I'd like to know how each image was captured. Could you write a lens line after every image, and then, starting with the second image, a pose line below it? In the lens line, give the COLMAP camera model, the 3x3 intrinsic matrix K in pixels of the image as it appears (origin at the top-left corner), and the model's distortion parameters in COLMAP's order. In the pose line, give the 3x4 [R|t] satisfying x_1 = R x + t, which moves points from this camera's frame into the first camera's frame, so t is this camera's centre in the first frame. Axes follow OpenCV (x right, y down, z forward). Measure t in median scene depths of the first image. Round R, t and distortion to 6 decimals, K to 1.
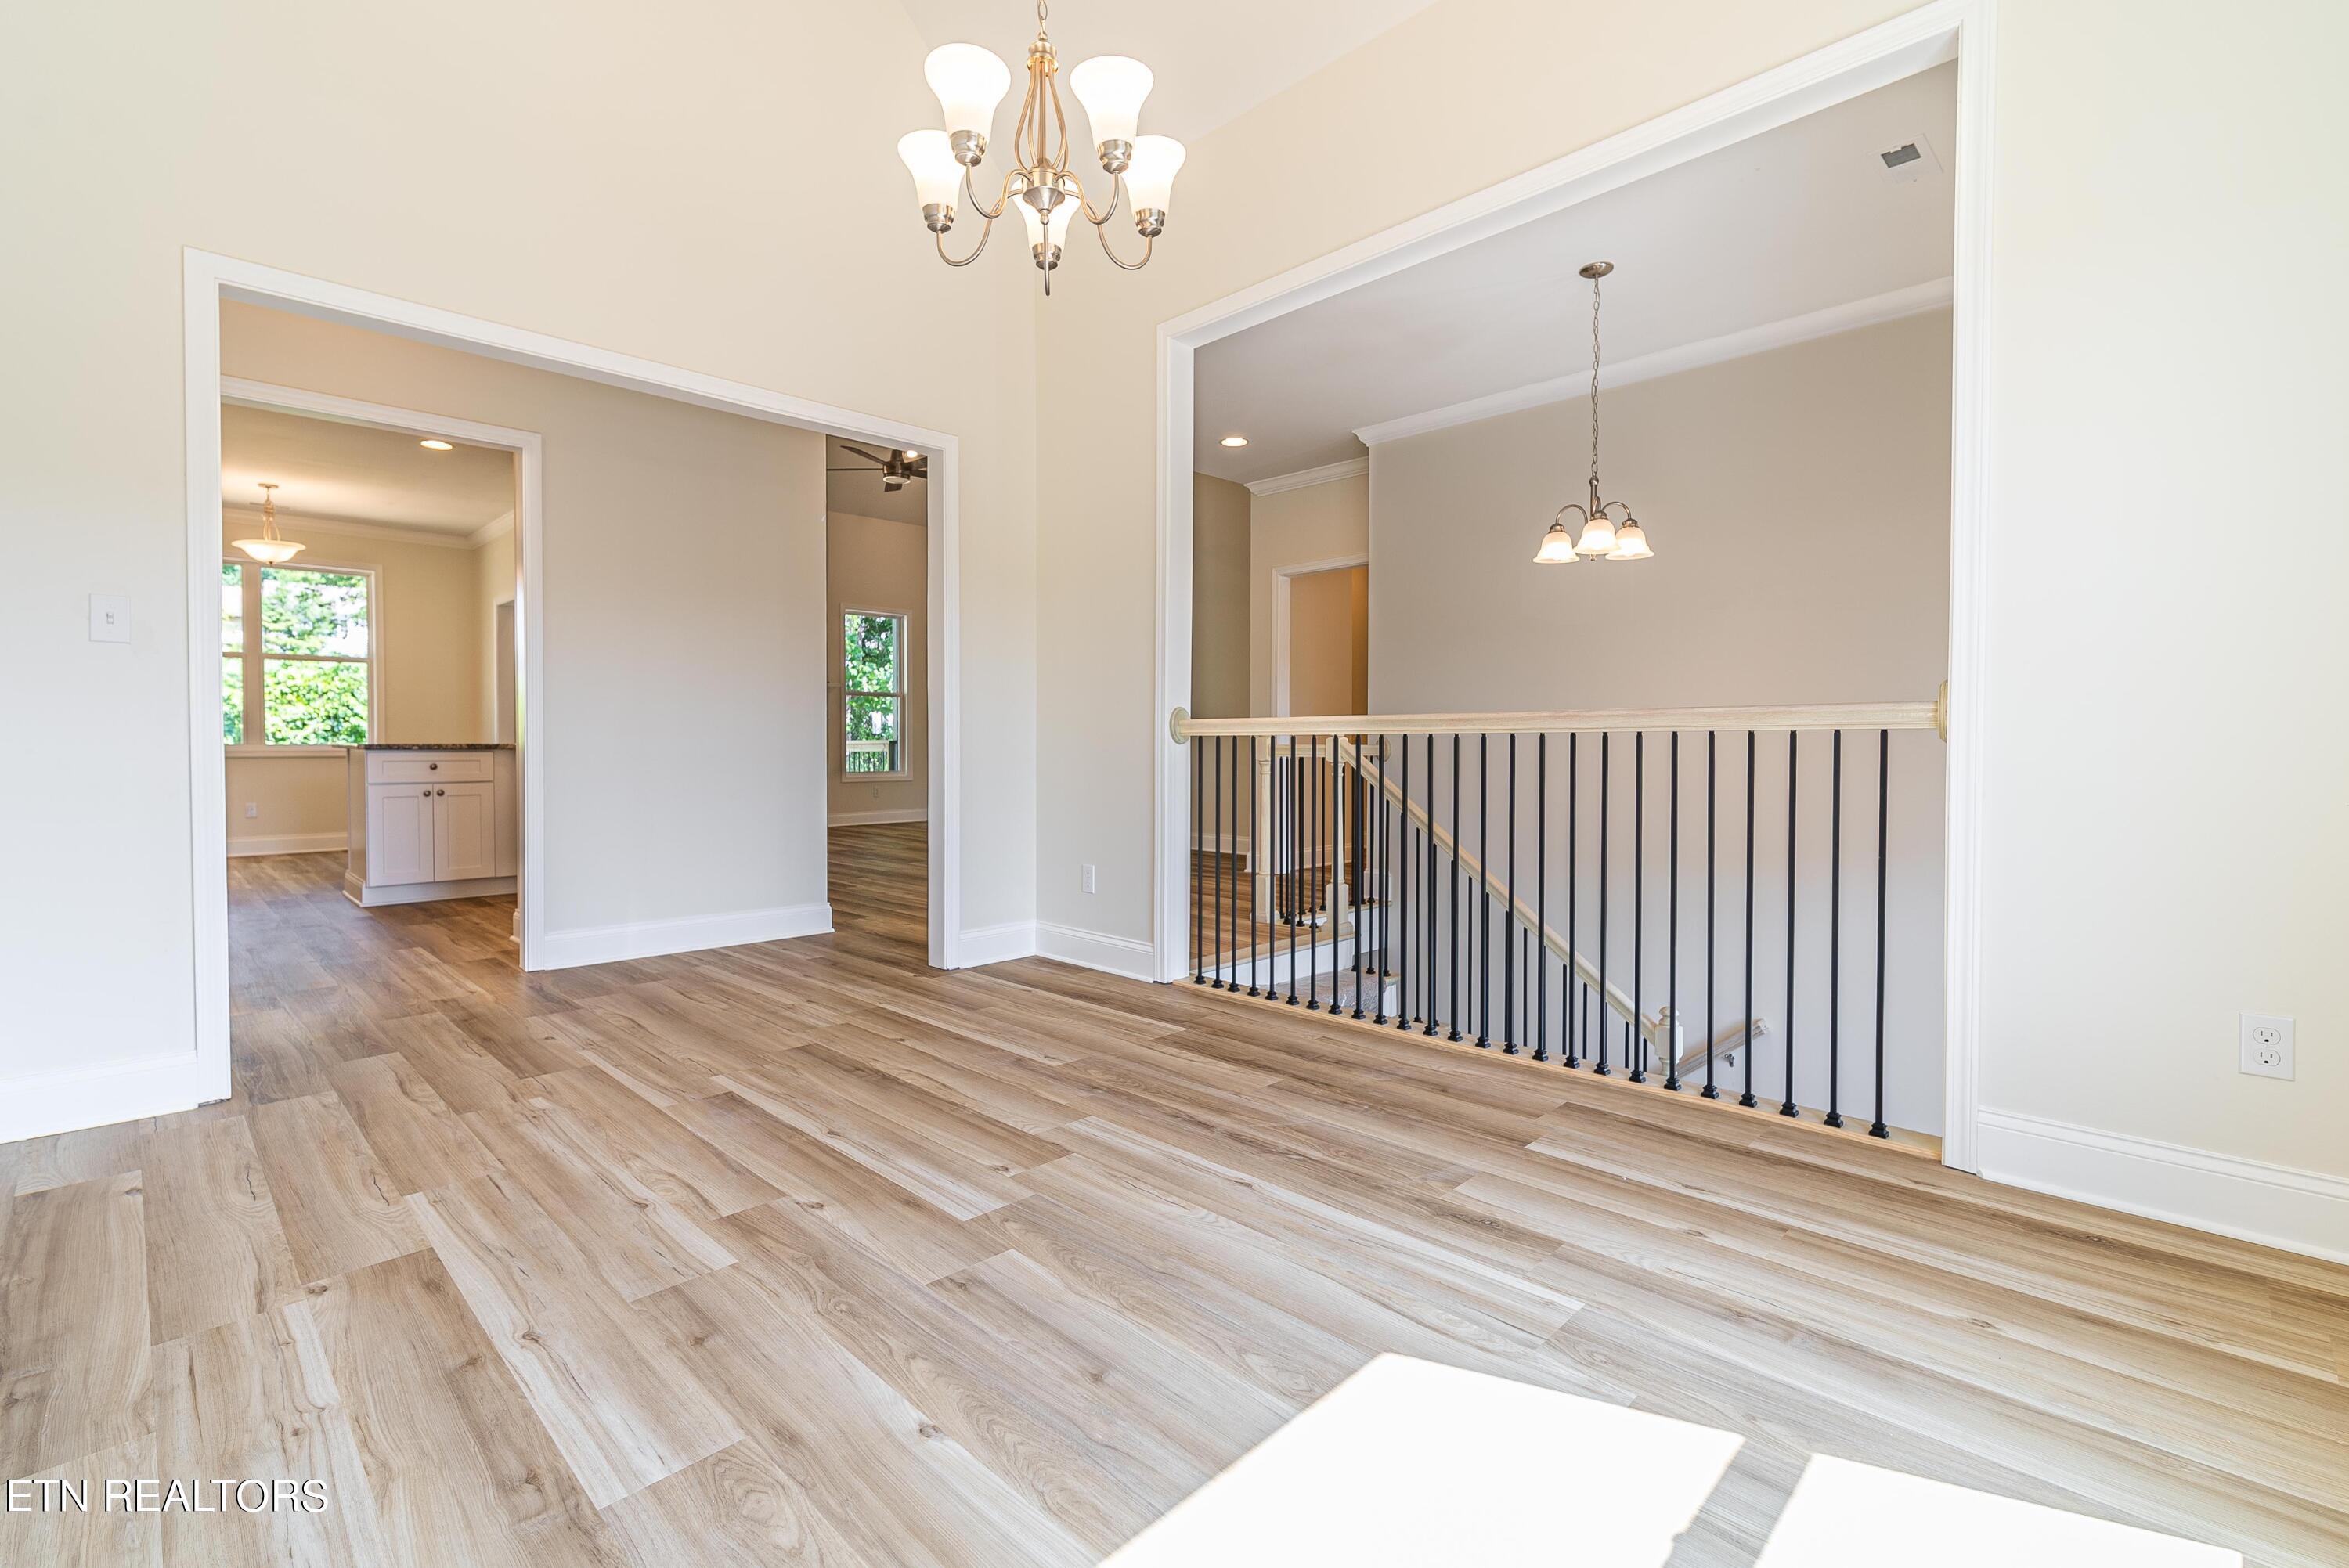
lens RADIAL K [[1033.0, 0, 1138.9], [0, 1033.0, 747.5], [0, 0, 1]] dist [0.002339, 0.000691]
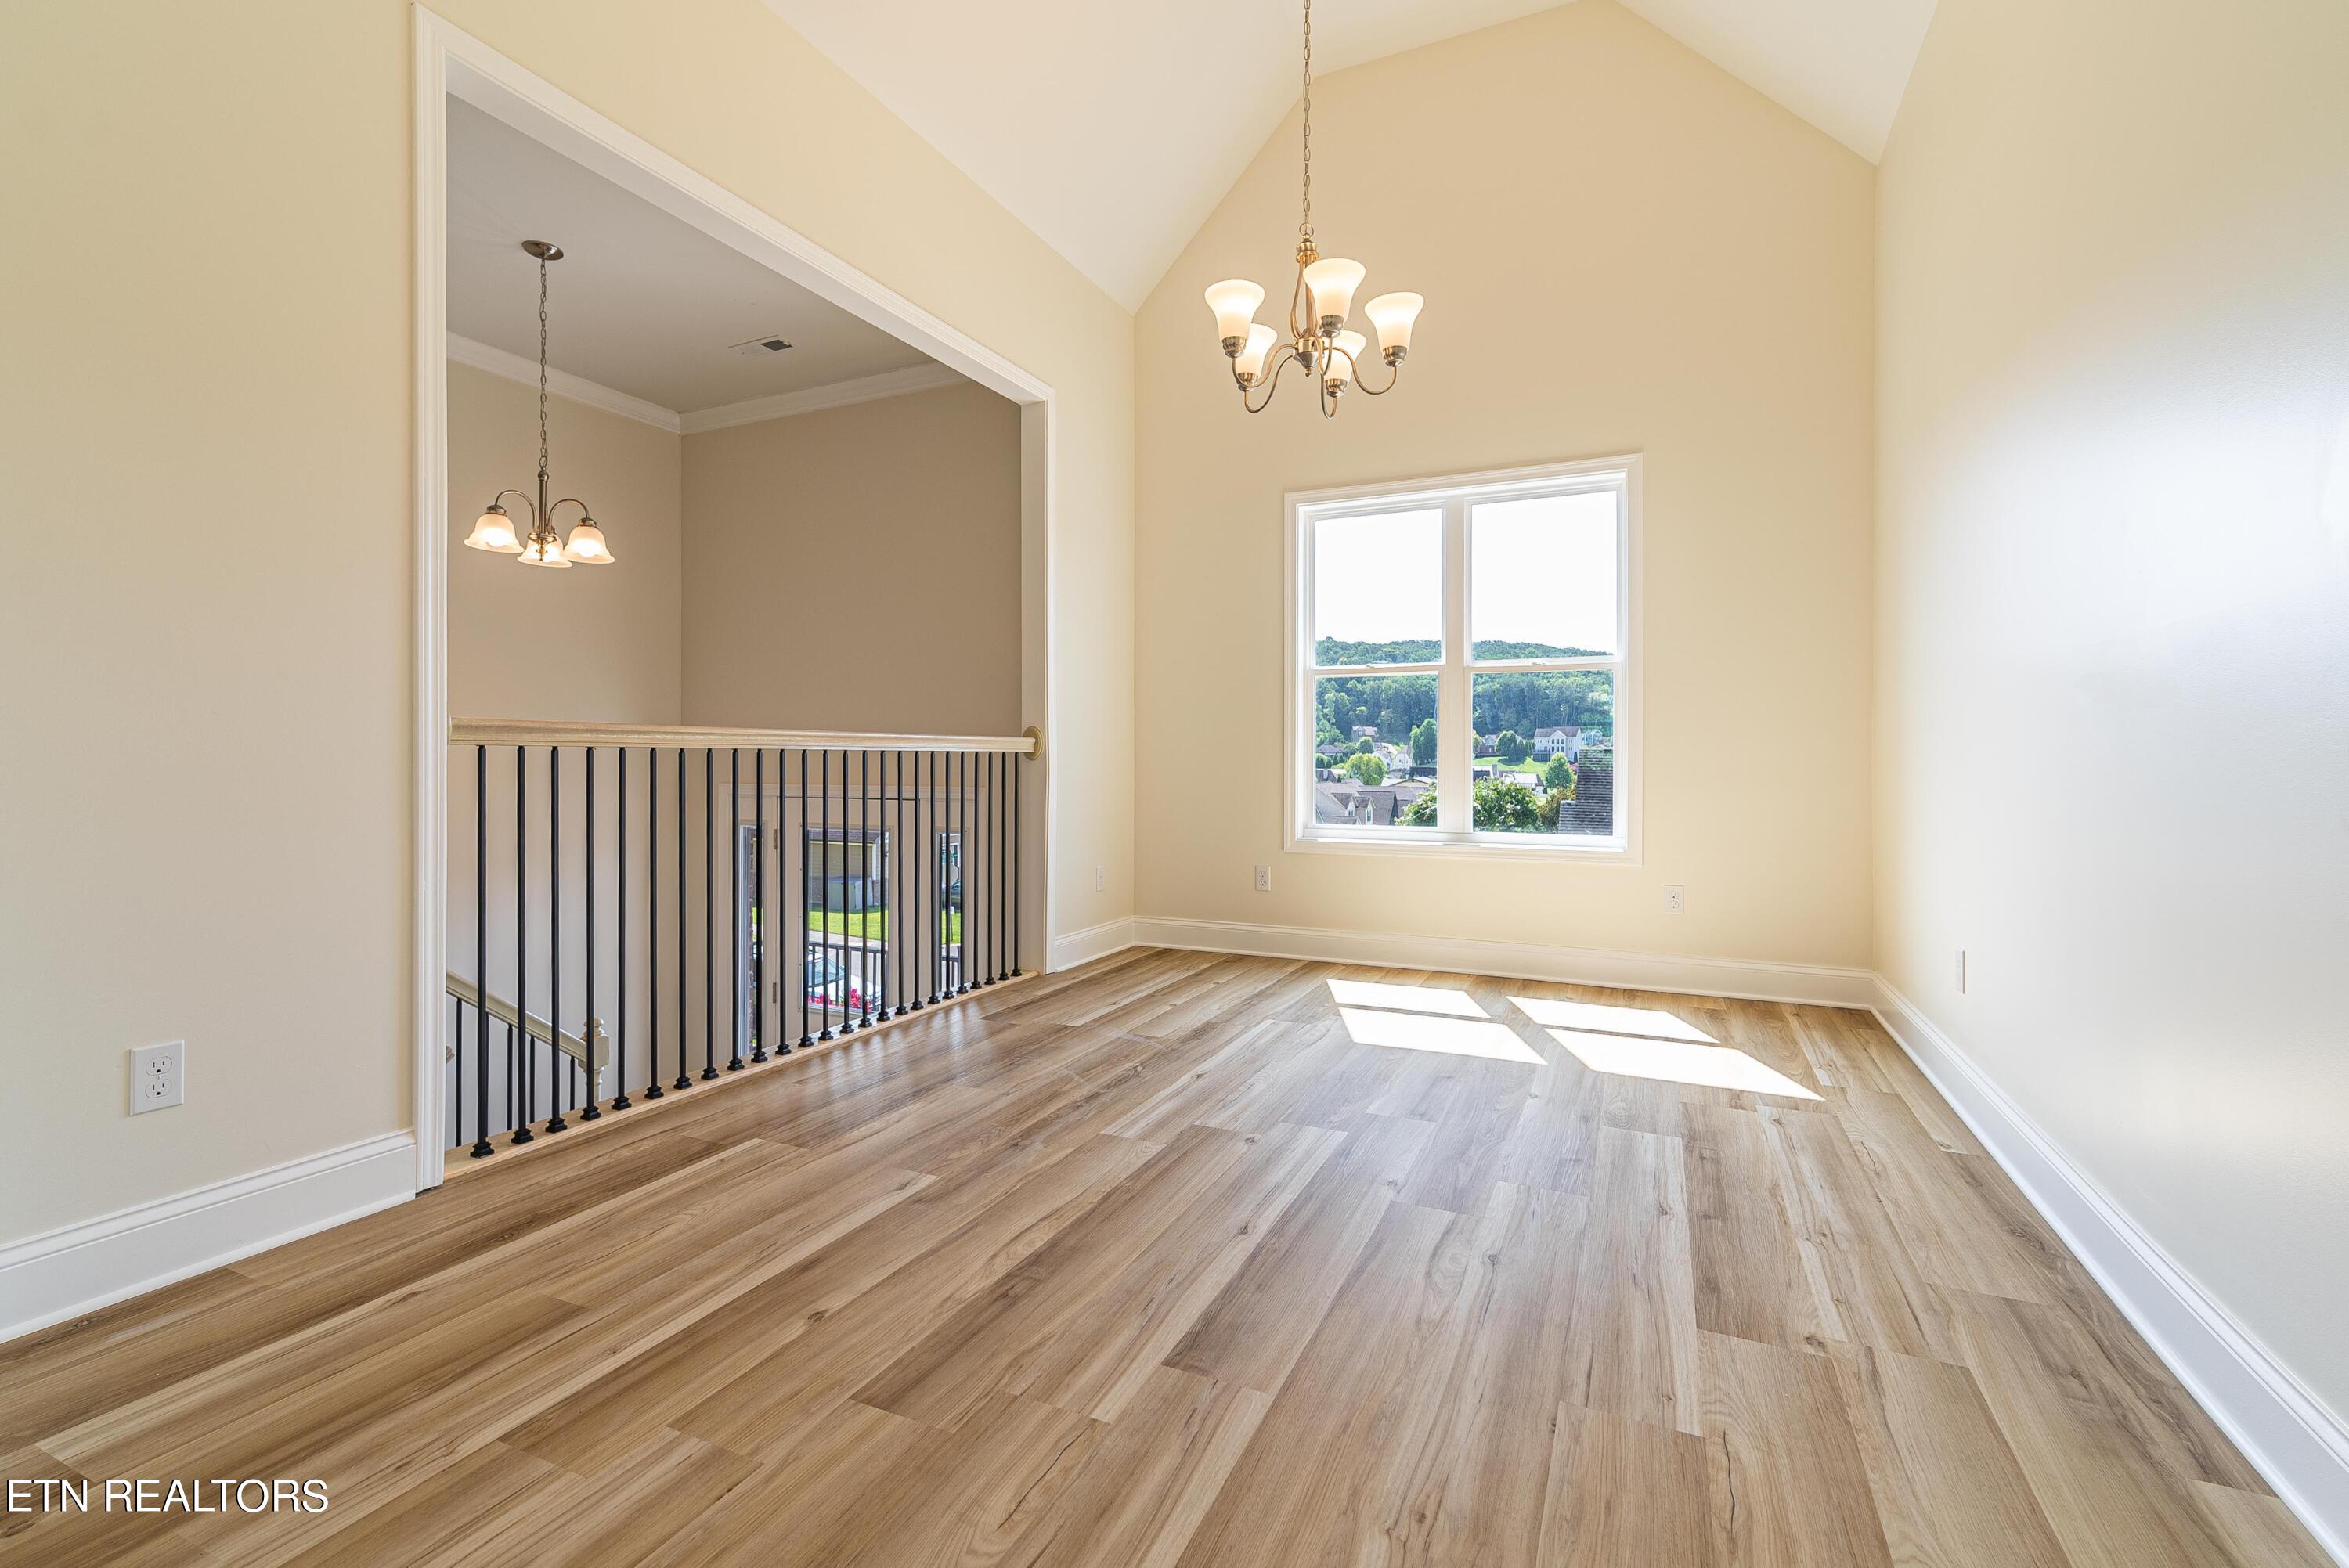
lens RADIAL K [[1033.0, 0, 1171.2], [0, 1033.0, 774.3], [0, 0, 1]] dist [0.002339, 0.000691]
pose [[-0.351114, -0.013620, 0.936234, -1.132446], [0.001963, 0.999881, 0.015282, -0.006477], [-0.936331, 0.007204, -0.351046, 1.452799]]
